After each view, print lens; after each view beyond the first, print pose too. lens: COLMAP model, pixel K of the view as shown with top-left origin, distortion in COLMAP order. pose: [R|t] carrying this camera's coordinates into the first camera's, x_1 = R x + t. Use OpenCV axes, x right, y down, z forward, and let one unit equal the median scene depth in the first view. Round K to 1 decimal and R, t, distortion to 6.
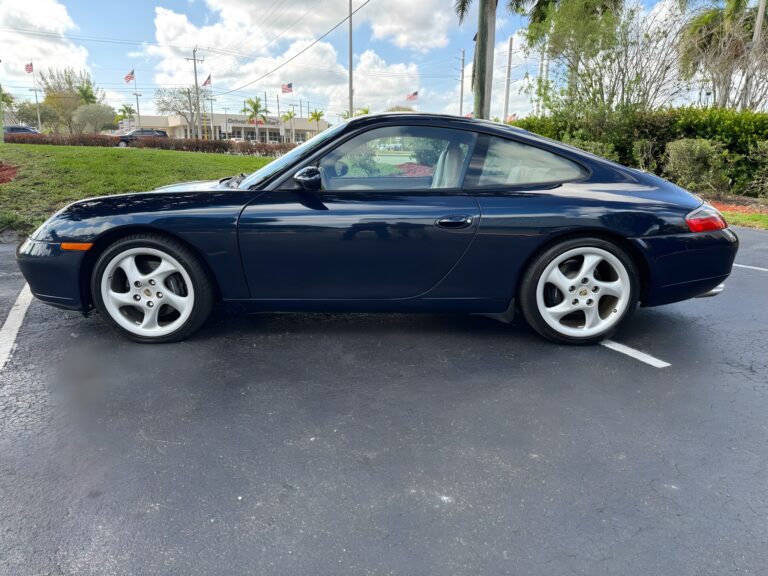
lens RADIAL K [[557.1, 0, 385.1], [0, 557.1, 288.4], [0, 0, 1]] dist [0.010133, -0.003793]
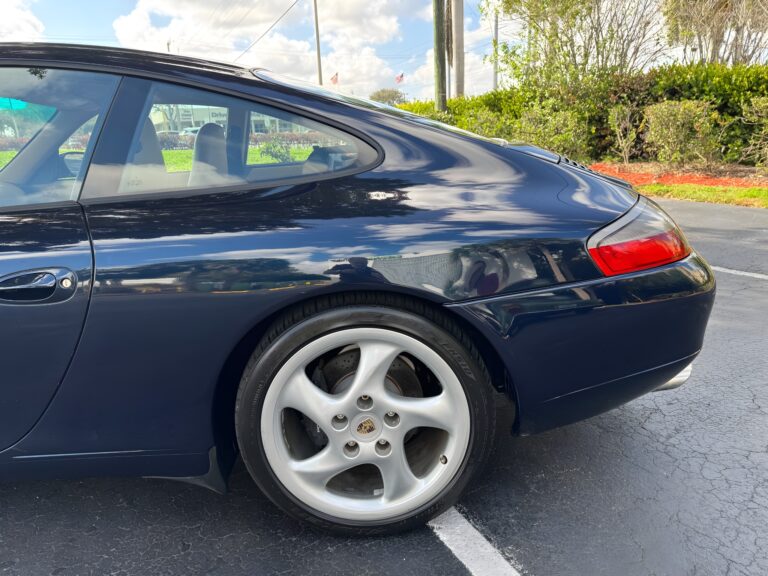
lens RADIAL K [[557.1, 0, 395.9], [0, 557.1, 285.6], [0, 0, 1]] dist [0.010133, -0.003793]
pose [[0.998261, -0.058341, 0.008436, 0.099730], [0.058165, 0.998110, 0.019815, -0.029026], [-0.009576, -0.019290, 0.999768, 0.146865]]
